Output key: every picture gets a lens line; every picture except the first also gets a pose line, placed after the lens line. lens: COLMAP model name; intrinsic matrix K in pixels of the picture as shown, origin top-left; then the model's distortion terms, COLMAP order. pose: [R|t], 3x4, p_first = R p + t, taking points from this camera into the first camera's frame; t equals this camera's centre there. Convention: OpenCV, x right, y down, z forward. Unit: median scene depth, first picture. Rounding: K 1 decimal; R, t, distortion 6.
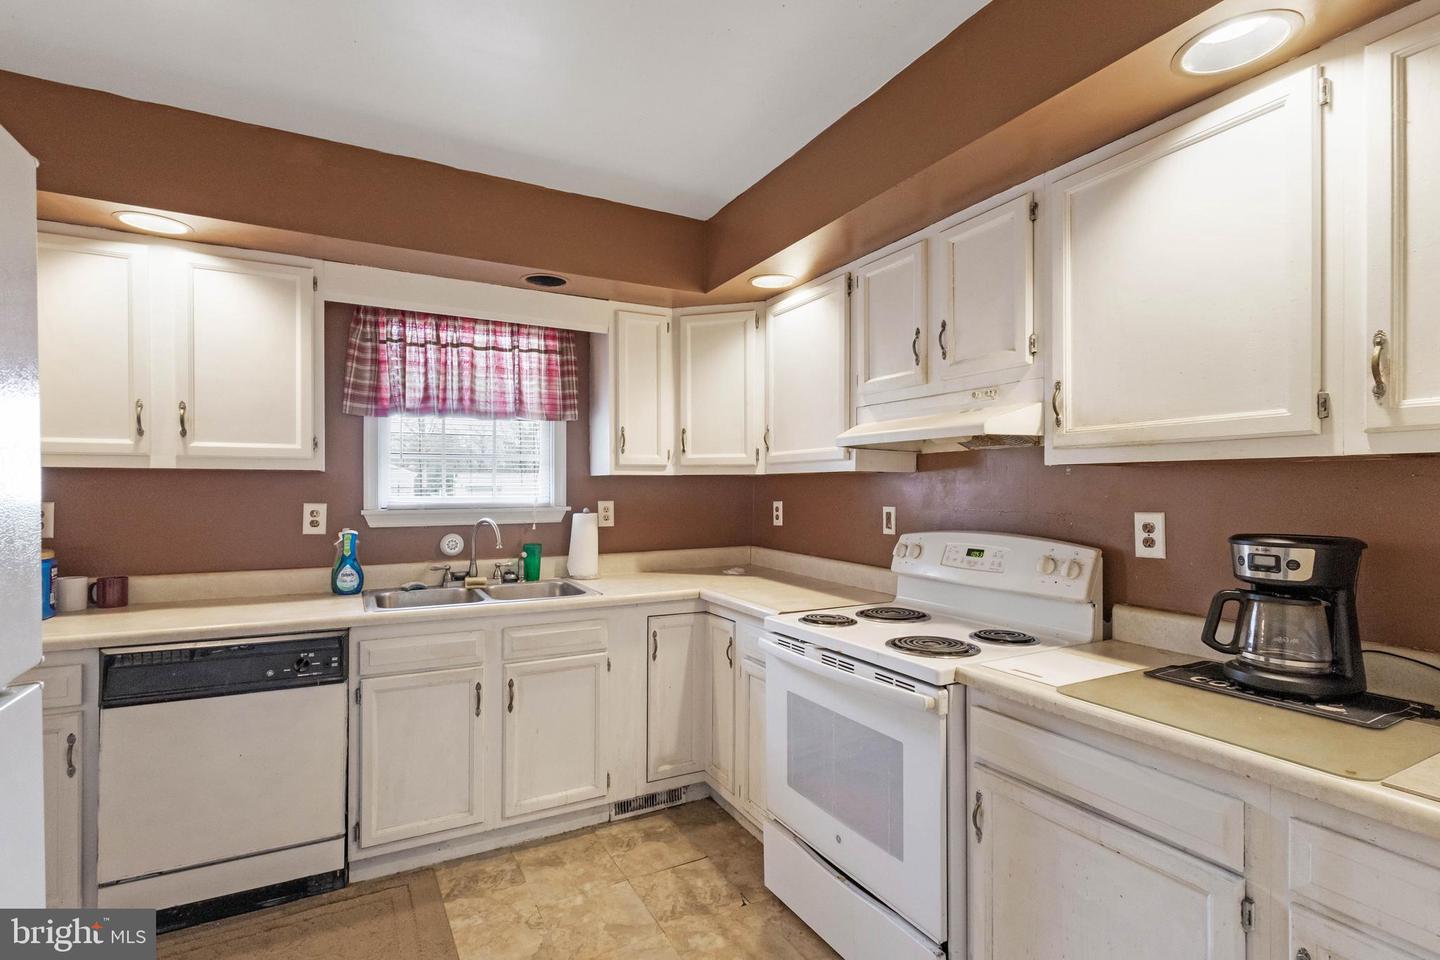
lens RADIAL K [[669.1, 0, 707.5], [0, 669.1, 485.4], [0, 0, 1]] dist [0.005901, 0.001234]
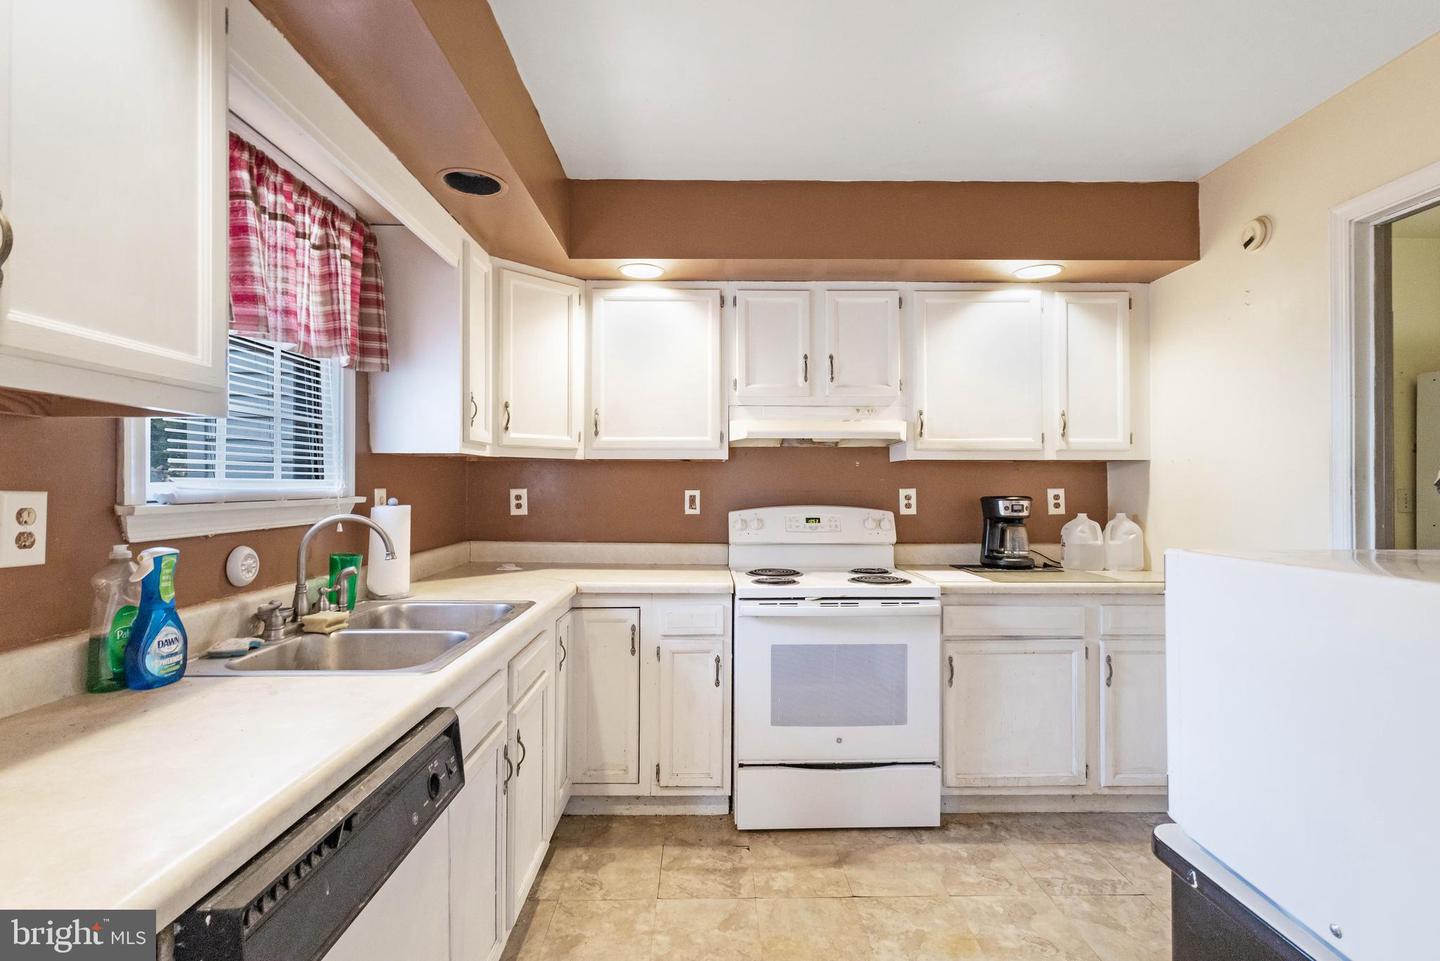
lens RADIAL K [[669.1, 0, 713.1], [0, 669.1, 477.3], [0, 0, 1]] dist [0.005901, 0.001234]
pose [[0.463890, 0.010502, 0.885831, -0.890507], [-0.004432, 0.999945, -0.009534, 0.023193], [-0.885882, 0.000496, 0.463911, 0.503961]]
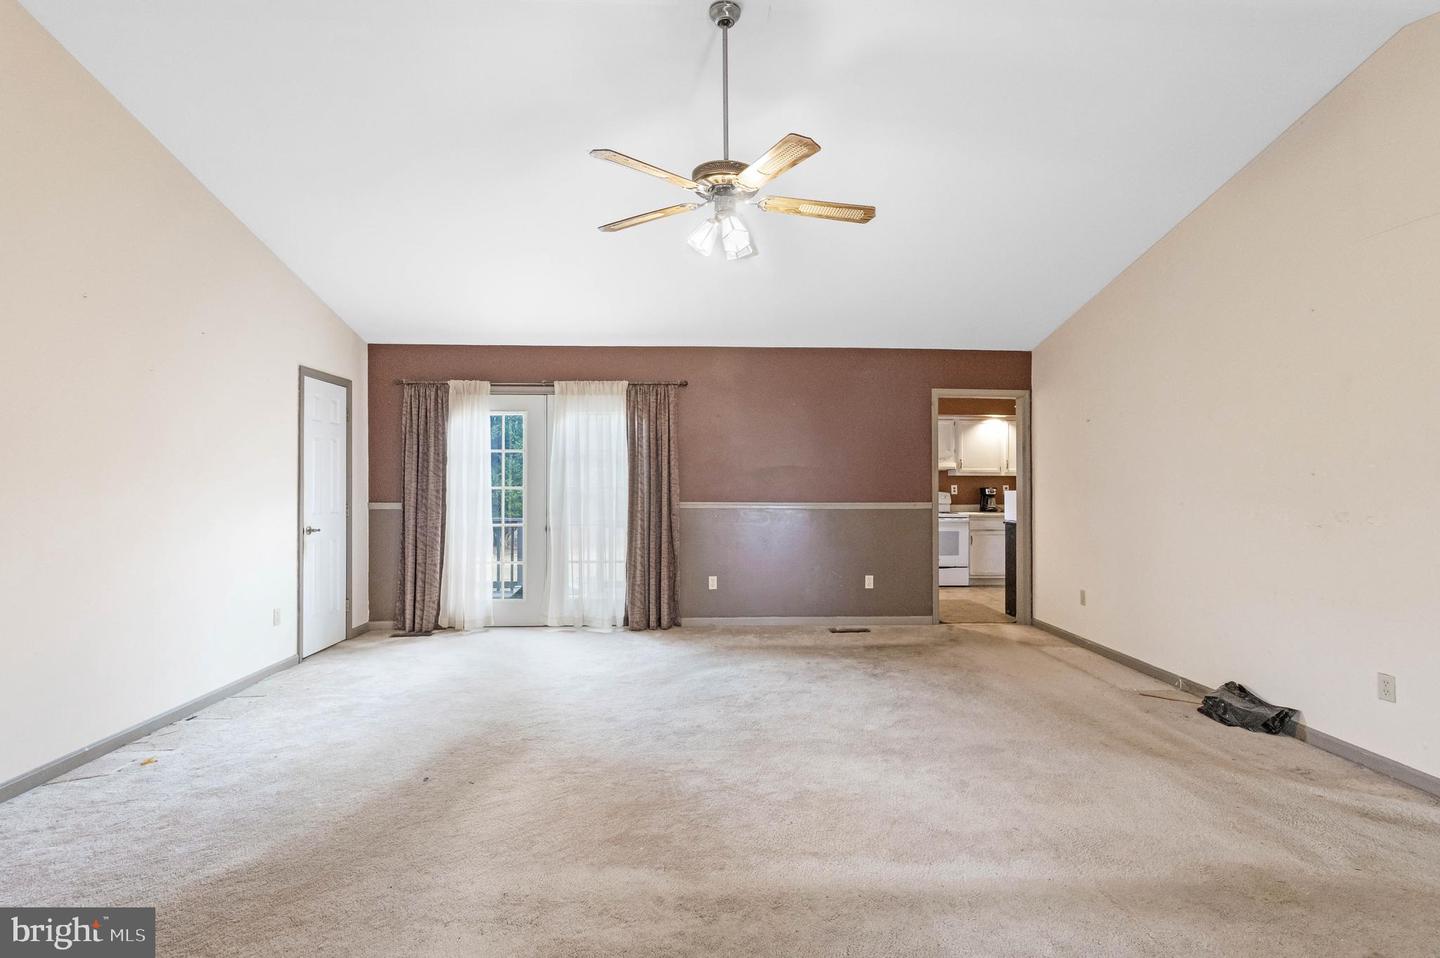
lens RADIAL K [[669.1, 0, 720.2], [0, 669.1, 486.3], [0, 0, 1]] dist [0.005901, 0.001234]
pose [[0.432962, 0.017380, 0.901245, -3.634341], [-0.004475, 0.999843, -0.017132, 0.109843], [-0.901401, 0.003385, 0.432972, 0.323888]]
